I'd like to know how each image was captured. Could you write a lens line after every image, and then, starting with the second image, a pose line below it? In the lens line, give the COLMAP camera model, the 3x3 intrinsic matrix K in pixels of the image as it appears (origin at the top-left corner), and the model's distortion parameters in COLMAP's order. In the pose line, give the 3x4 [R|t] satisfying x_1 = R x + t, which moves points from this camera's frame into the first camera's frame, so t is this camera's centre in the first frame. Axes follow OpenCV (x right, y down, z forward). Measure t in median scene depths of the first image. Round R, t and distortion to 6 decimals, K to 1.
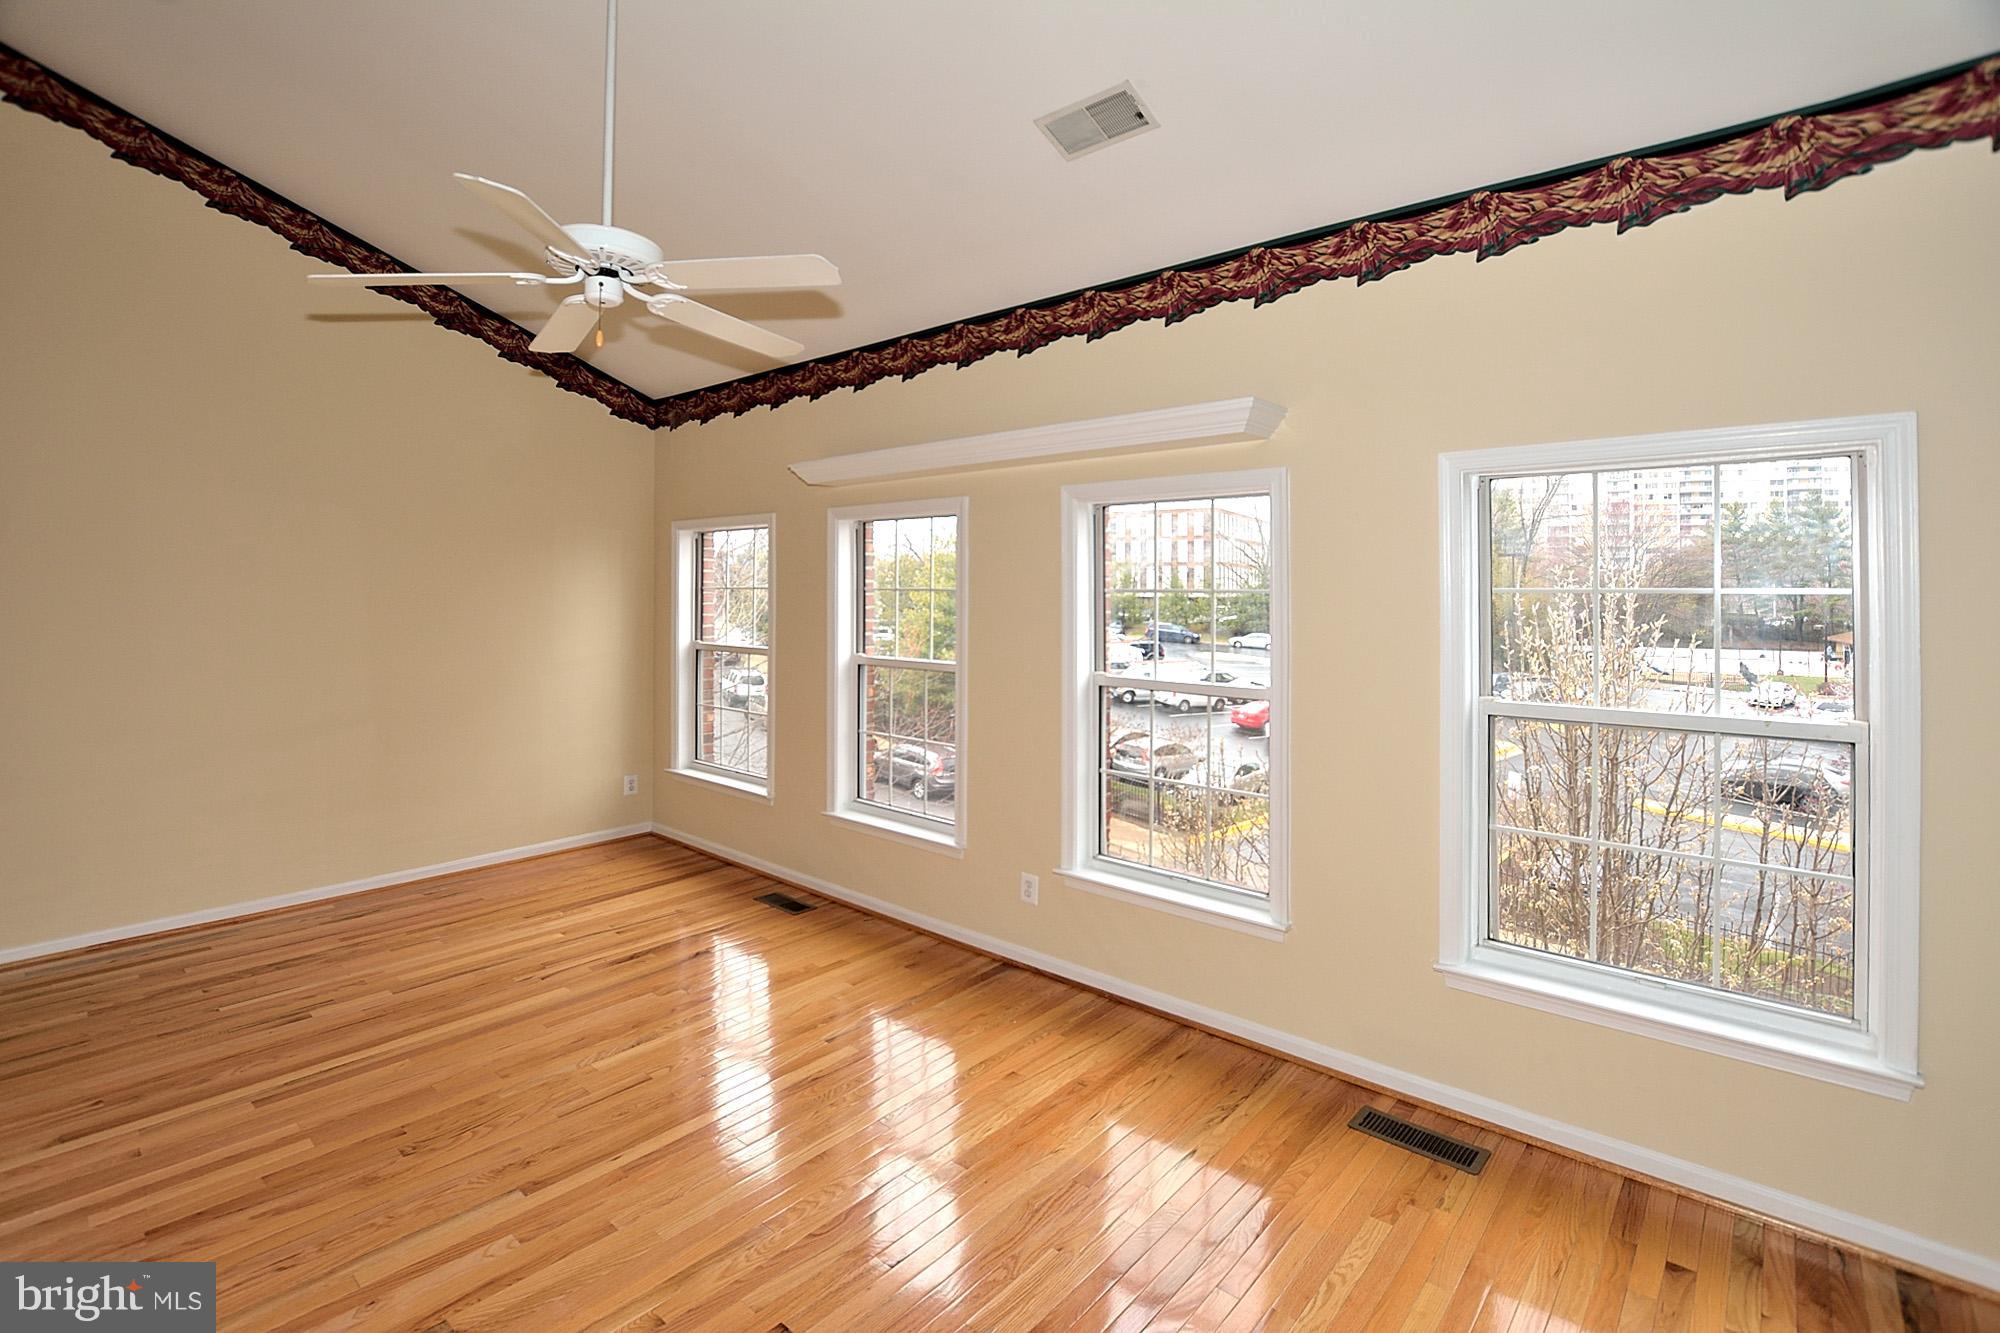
lens RADIAL K [[1011.0, 0, 975.4], [0, 1011.0, 568.0], [0, 0, 1]] dist [-0.024459, 0.000992]
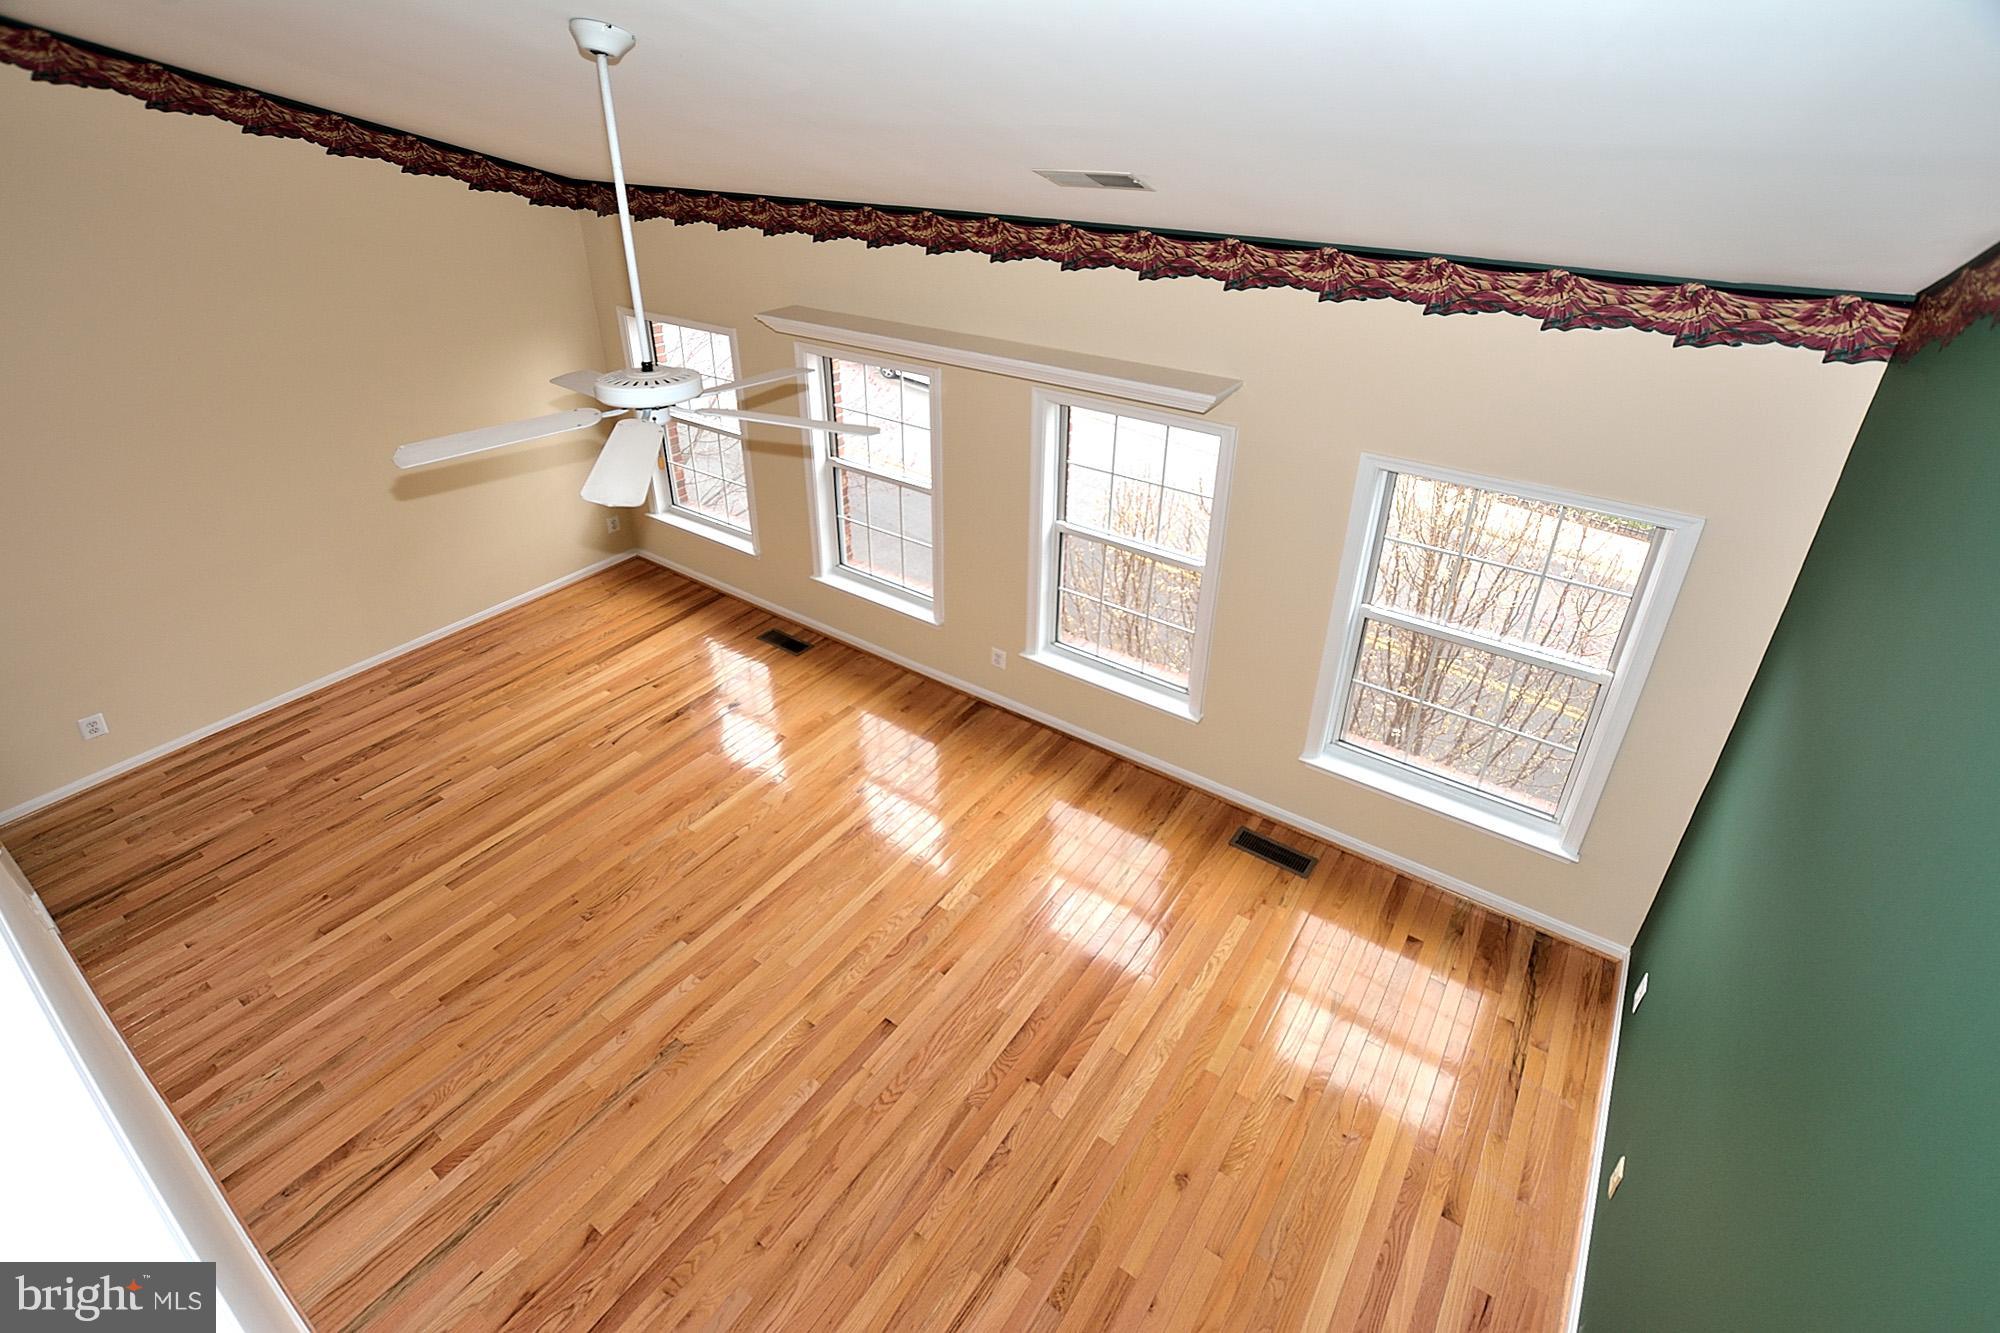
lens RADIAL K [[1011.0, 0, 984.1], [0, 1011.0, 671.5], [0, 0, 1]] dist [-0.024459, 0.000992]
pose [[0.993578, -0.078082, 0.081891, -0.061308], [0.021619, 0.841406, 0.539972, -0.310563], [-0.111066, -0.534733, 0.837690, -0.056168]]
